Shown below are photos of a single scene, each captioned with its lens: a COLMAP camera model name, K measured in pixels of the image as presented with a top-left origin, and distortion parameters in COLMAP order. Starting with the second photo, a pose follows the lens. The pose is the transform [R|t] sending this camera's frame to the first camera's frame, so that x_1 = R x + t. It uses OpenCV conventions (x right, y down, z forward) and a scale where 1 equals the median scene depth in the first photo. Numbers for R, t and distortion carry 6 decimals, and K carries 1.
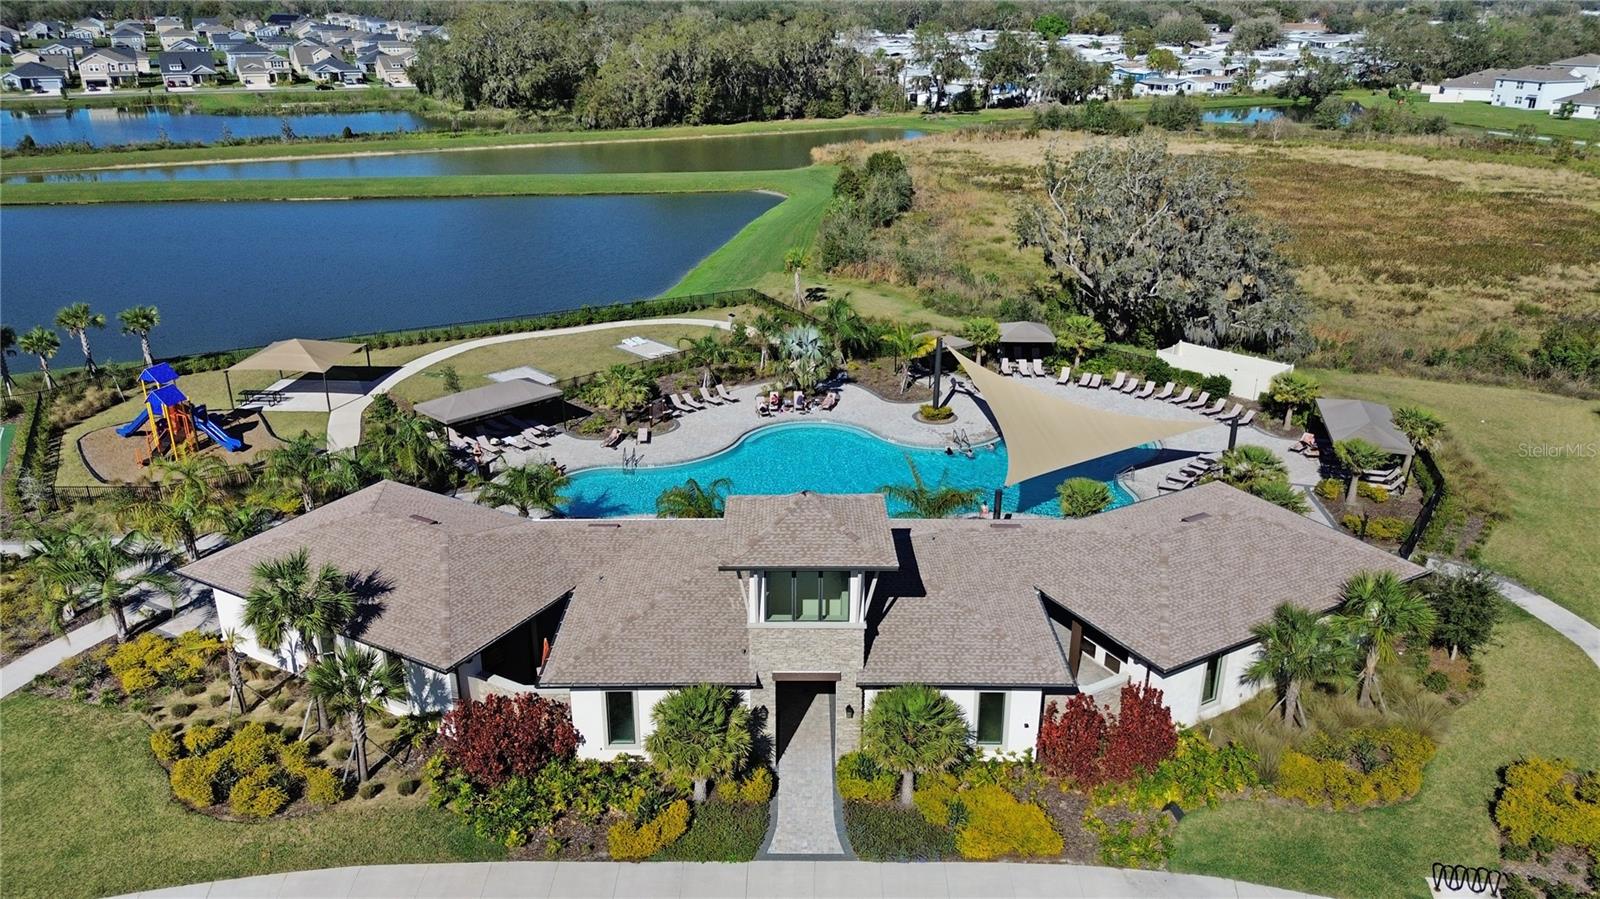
lens RADIAL K [[1131.6, 0, 800.0], [0, 1131.6, 449.5], [0, 0, 1]] dist [0.096051, -0.128272]
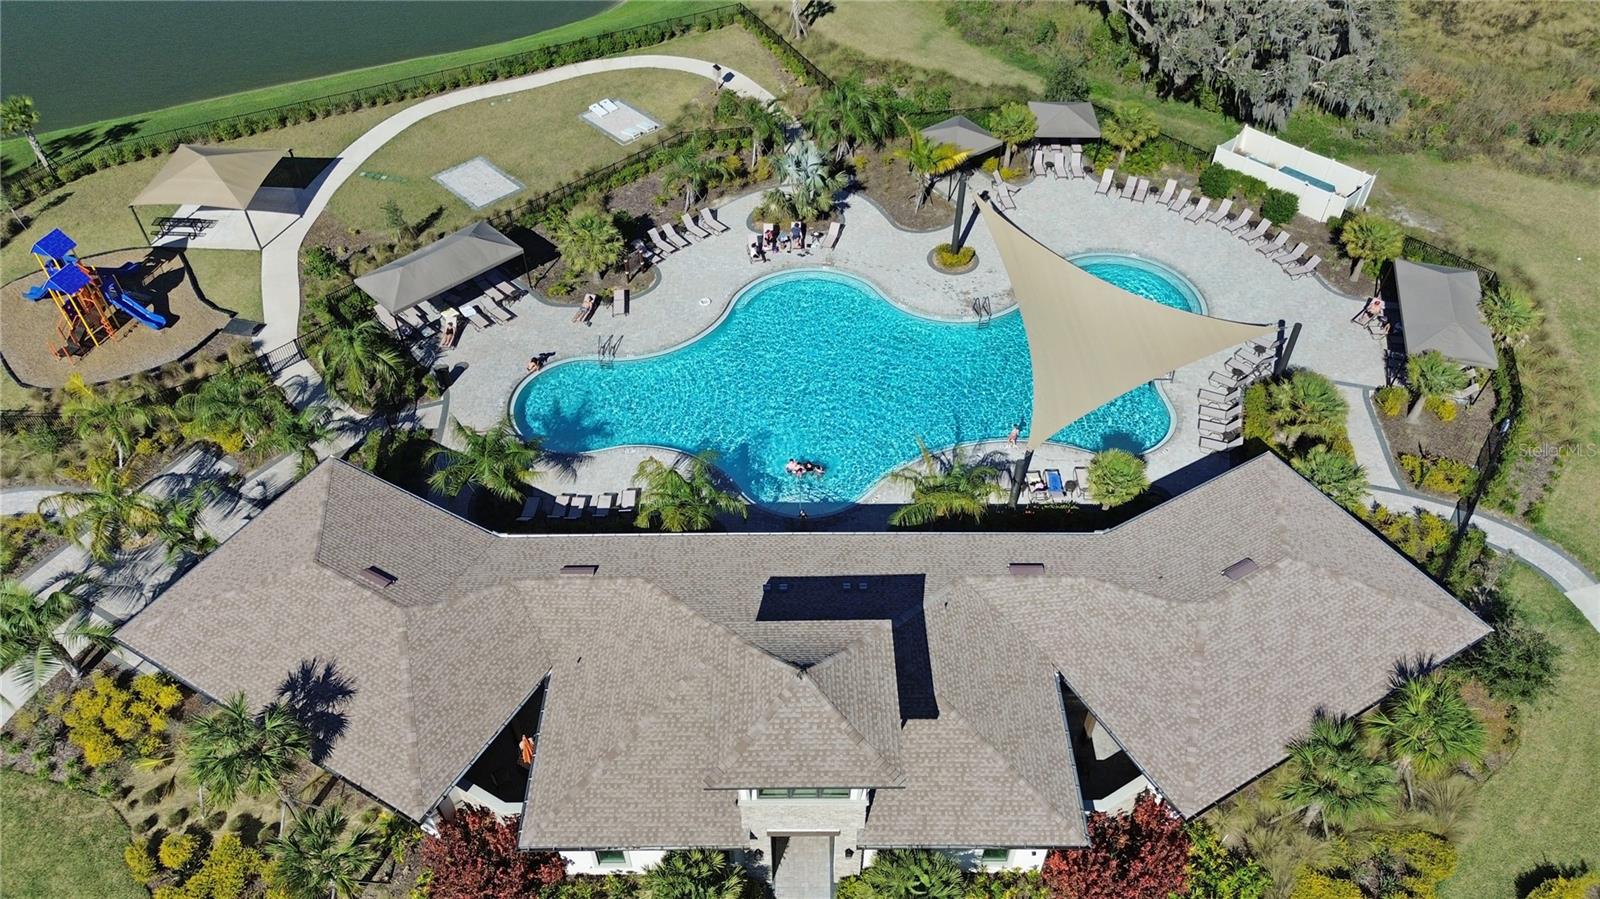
lens RADIAL K [[1132.5, 0, 800.0], [0, 1132.5, 449.5], [0, 0, 1]] dist [0.058358, -0.052738]
pose [[0.999978, -0.004629, -0.004810, 0.007533], [0.006170, 0.915826, 0.401527, -0.398703], [0.002547, -0.401548, 0.915835, 0.228532]]
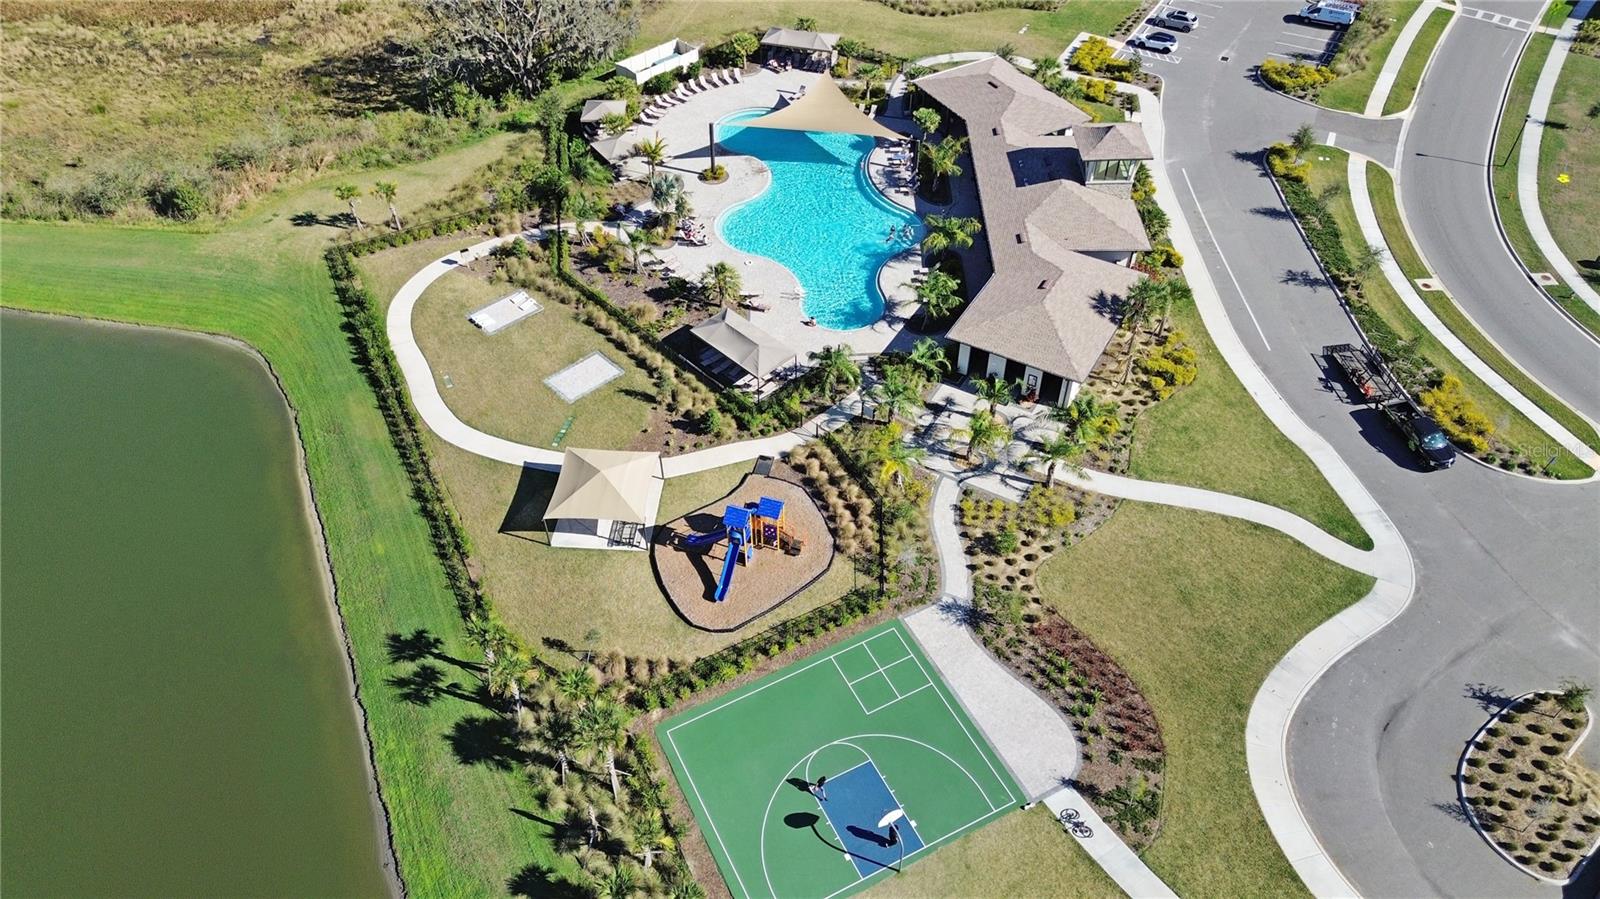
lens RADIAL K [[1132.5, 0, 800.0], [0, 1132.5, 449.5], [0, 0, 1]] dist [0.058358, -0.052738]
pose [[0.006530, -0.703485, 0.710680, -1.881772], [0.375214, 0.660492, 0.650358, -1.139571], [-0.926915, 0.262410, 0.268271, 0.973646]]
